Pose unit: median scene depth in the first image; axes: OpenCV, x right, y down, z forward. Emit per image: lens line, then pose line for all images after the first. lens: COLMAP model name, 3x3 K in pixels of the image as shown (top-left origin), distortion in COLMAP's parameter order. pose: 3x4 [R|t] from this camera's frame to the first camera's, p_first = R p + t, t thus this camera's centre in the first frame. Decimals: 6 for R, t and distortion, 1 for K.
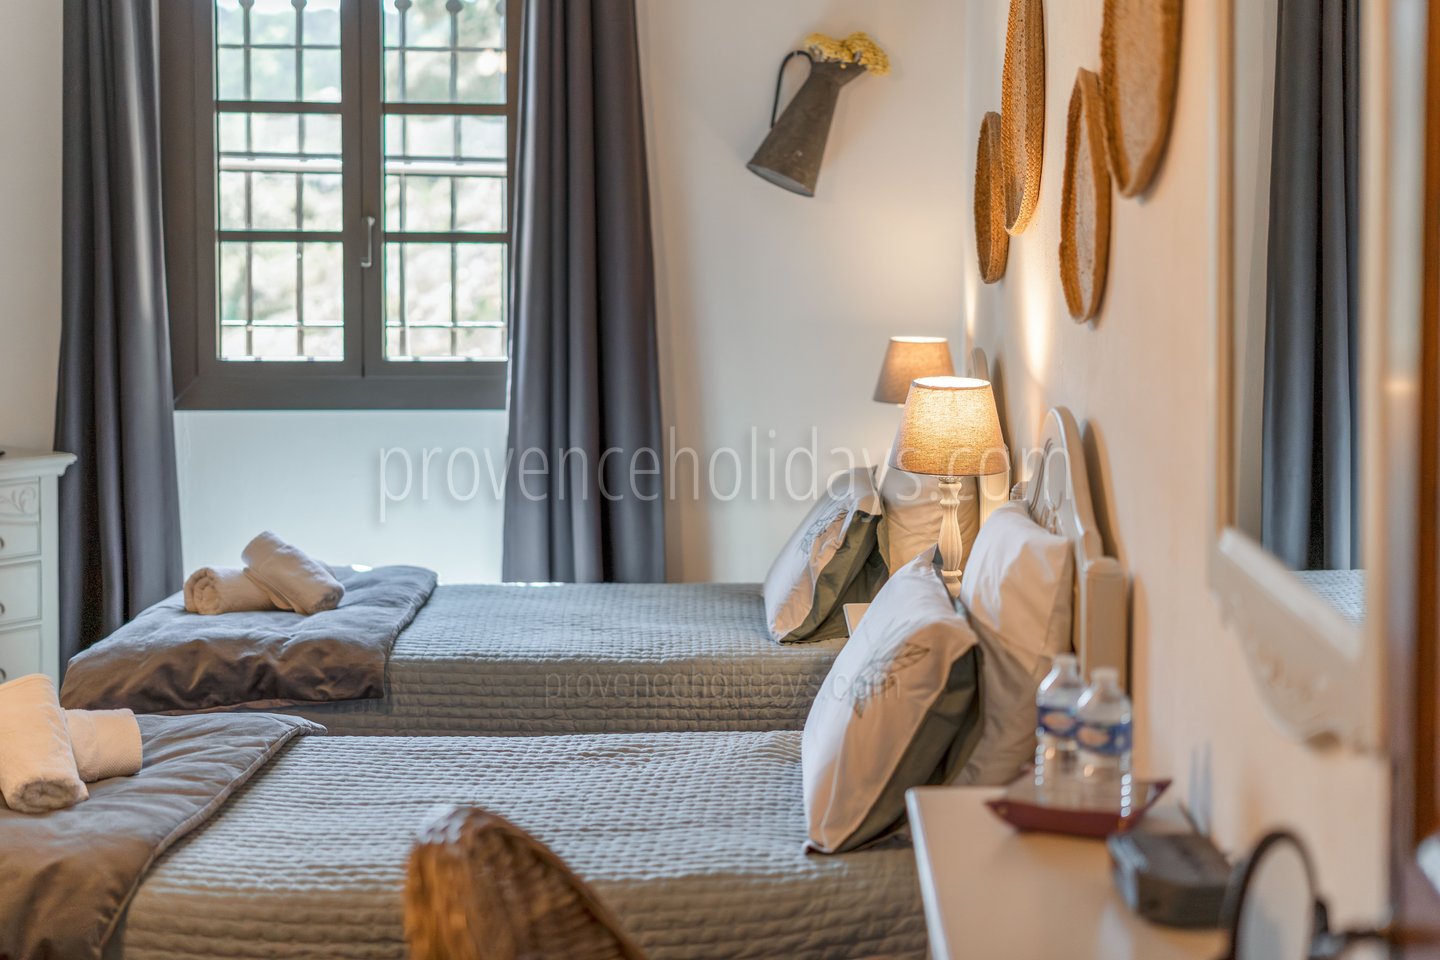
lens RADIAL K [[1972.4, 0, 720.0], [0, 1972.4, 480.0], [0, 0, 1]] dist [-0.006955, 0.058537]
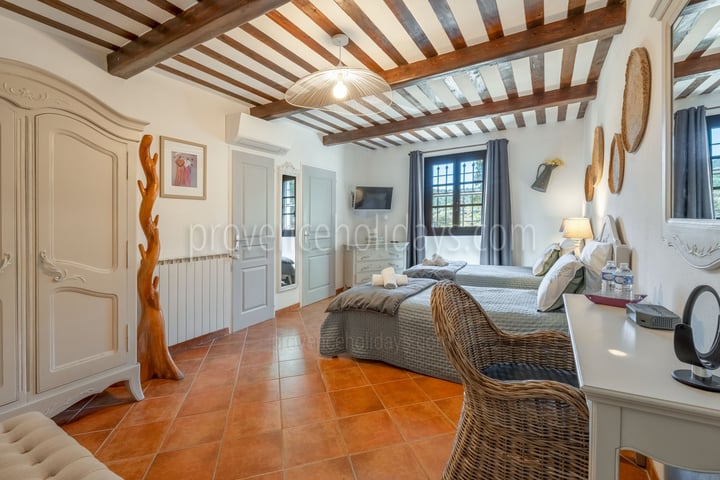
lens RADIAL K [[297.5, 0, 360.0], [0, 297.5, 240.0], [0, 0, 1]] dist [0.000834, 0.000255]
pose [[0.866777, 0.015045, -0.498469, 0.023951], [-0.048335, 0.997373, -0.053947, 0.066987], [0.496348, 0.070854, 0.865227, 0.150346]]
